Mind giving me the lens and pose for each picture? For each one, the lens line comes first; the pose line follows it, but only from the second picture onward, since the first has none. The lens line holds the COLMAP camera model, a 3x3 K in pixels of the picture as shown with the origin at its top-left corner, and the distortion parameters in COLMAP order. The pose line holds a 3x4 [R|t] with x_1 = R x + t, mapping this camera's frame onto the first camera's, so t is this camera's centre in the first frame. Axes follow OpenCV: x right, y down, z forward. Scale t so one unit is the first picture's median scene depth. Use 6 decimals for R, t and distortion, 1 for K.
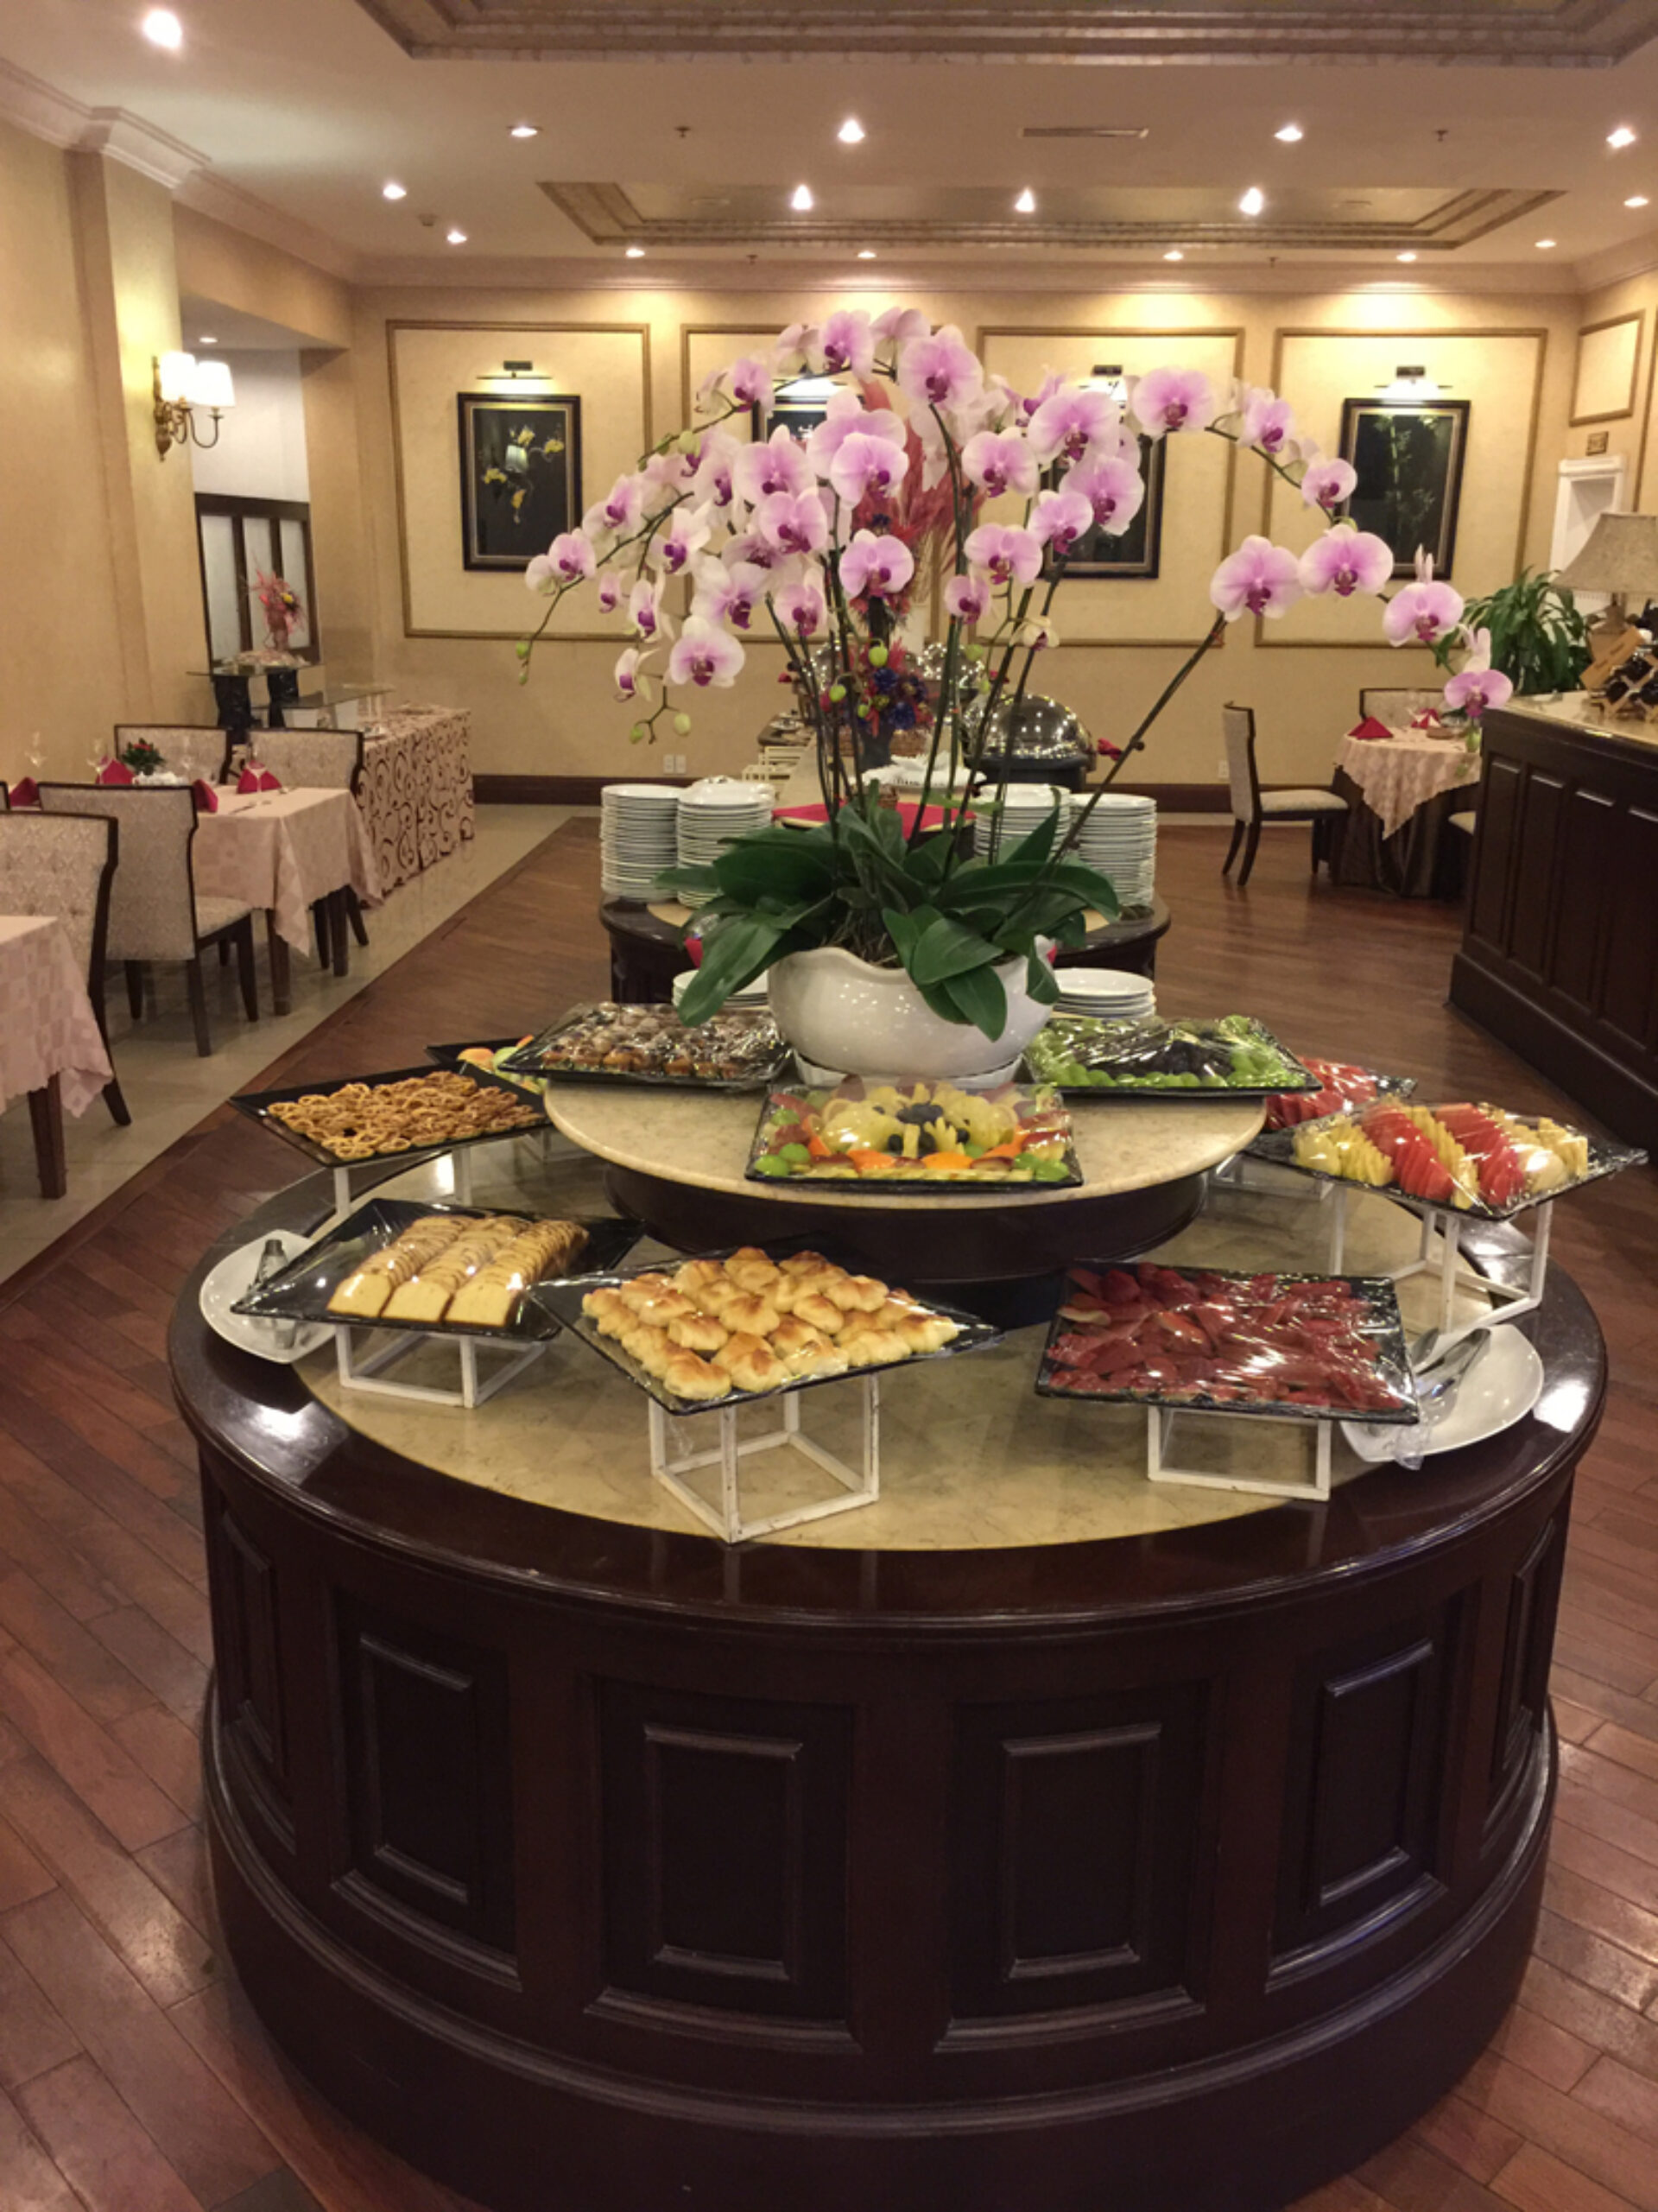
lens RADIAL K [[1934.1, 0, 829.0], [0, 1934.1, 1106.0], [0, 0, 1]] dist [0.007987, 0.002777]
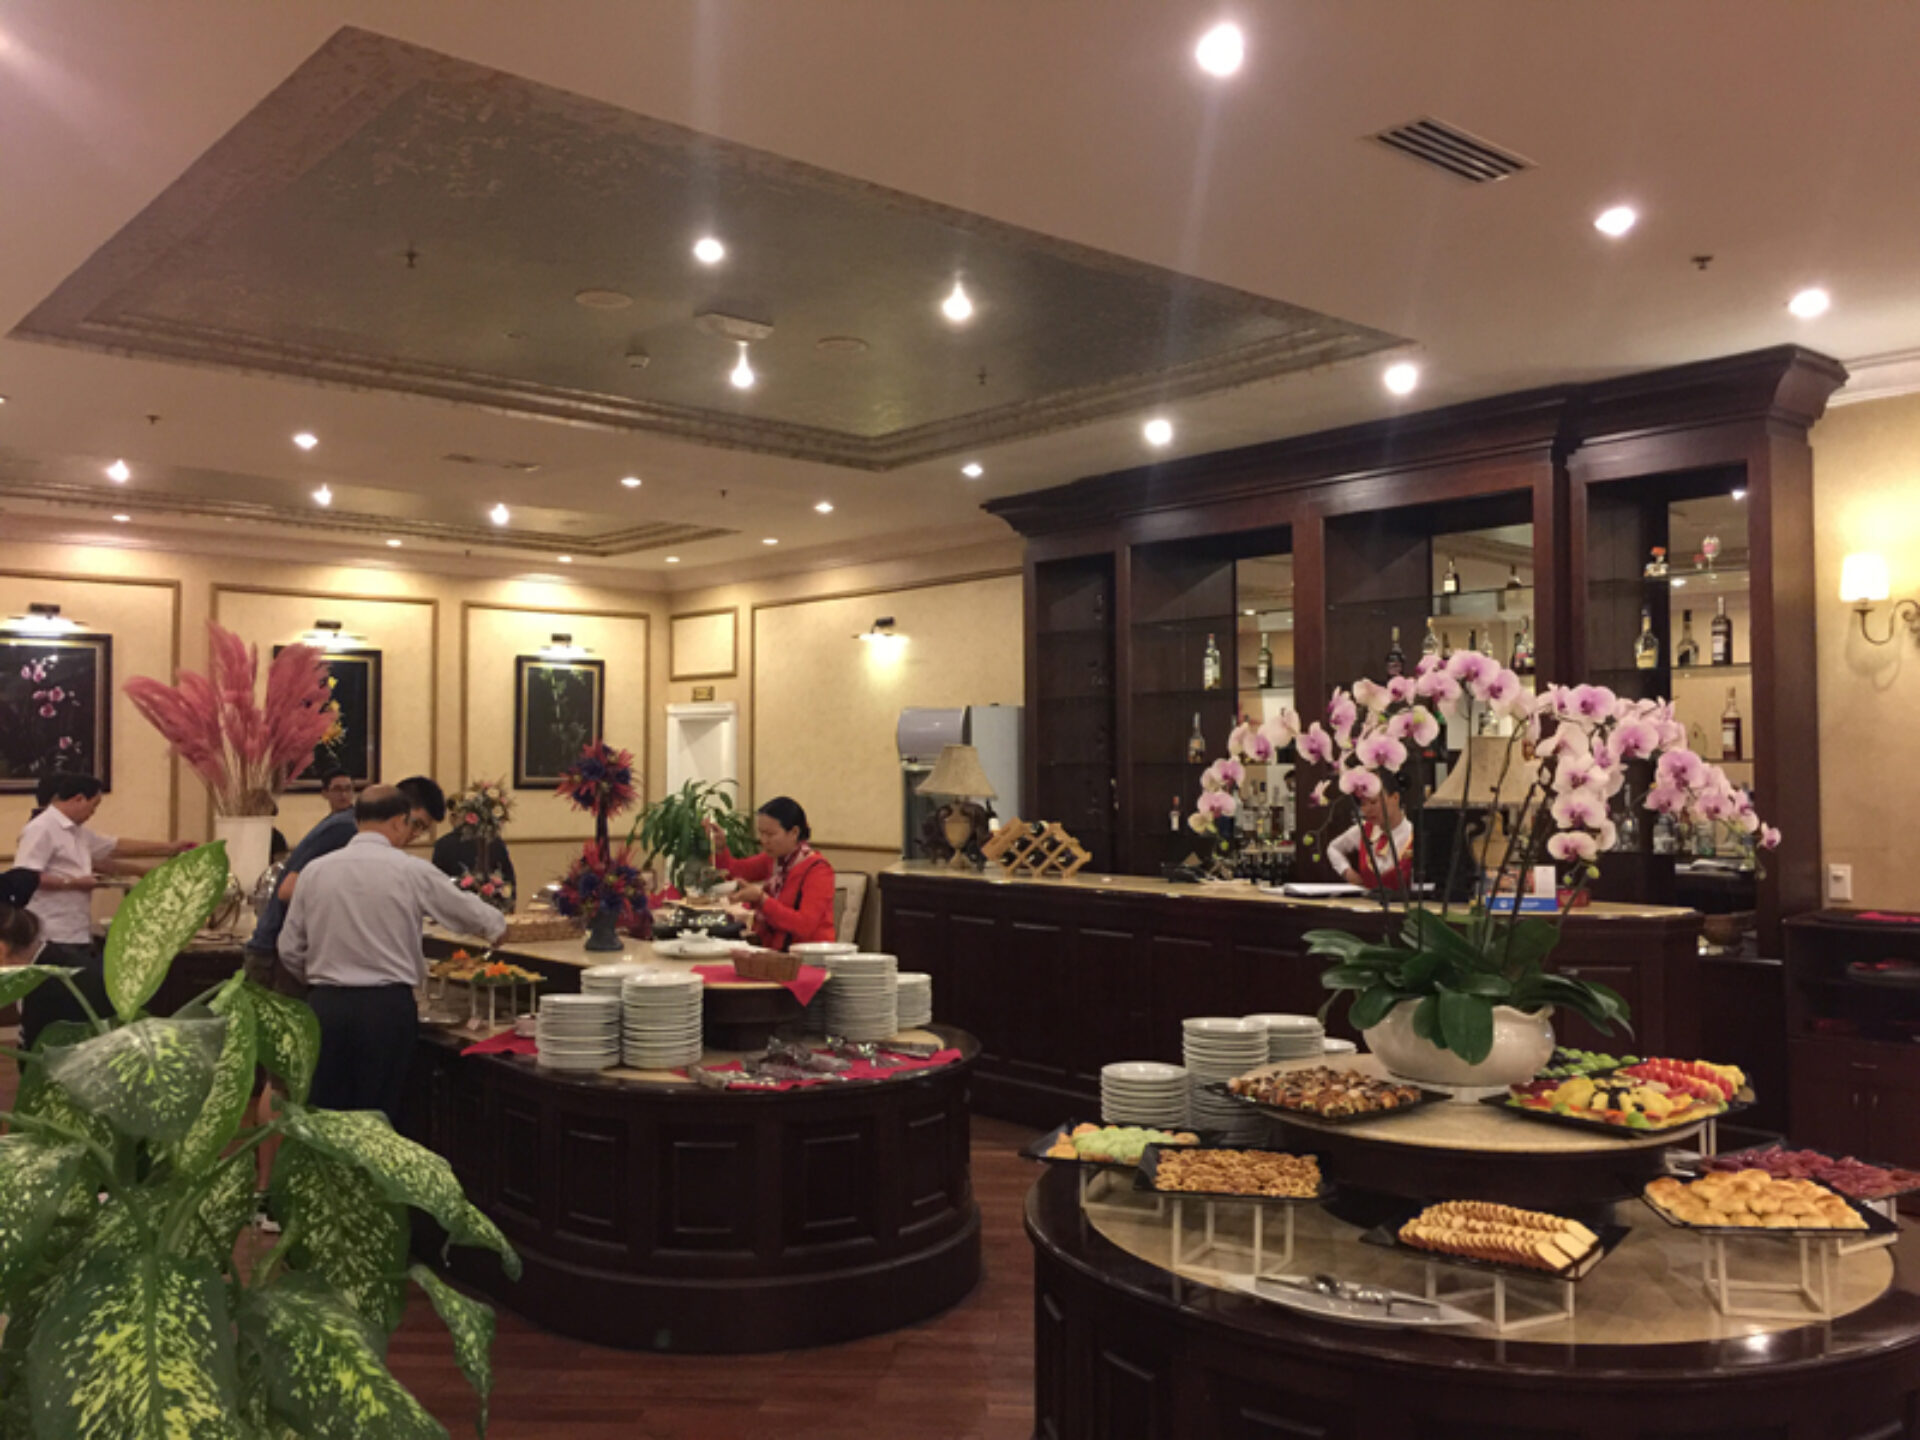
lens RADIAL K [[1679.0, 0, 960.0], [0, 1679.0, 720.0], [0, 0, 1]] dist [0.007987, 0.002777]
pose [[0.735895, 0.011572, 0.676997, -0.272922], [0.192239, 0.955138, -0.225290, -0.016379], [-0.649233, 0.295934, 0.700656, 0.040755]]
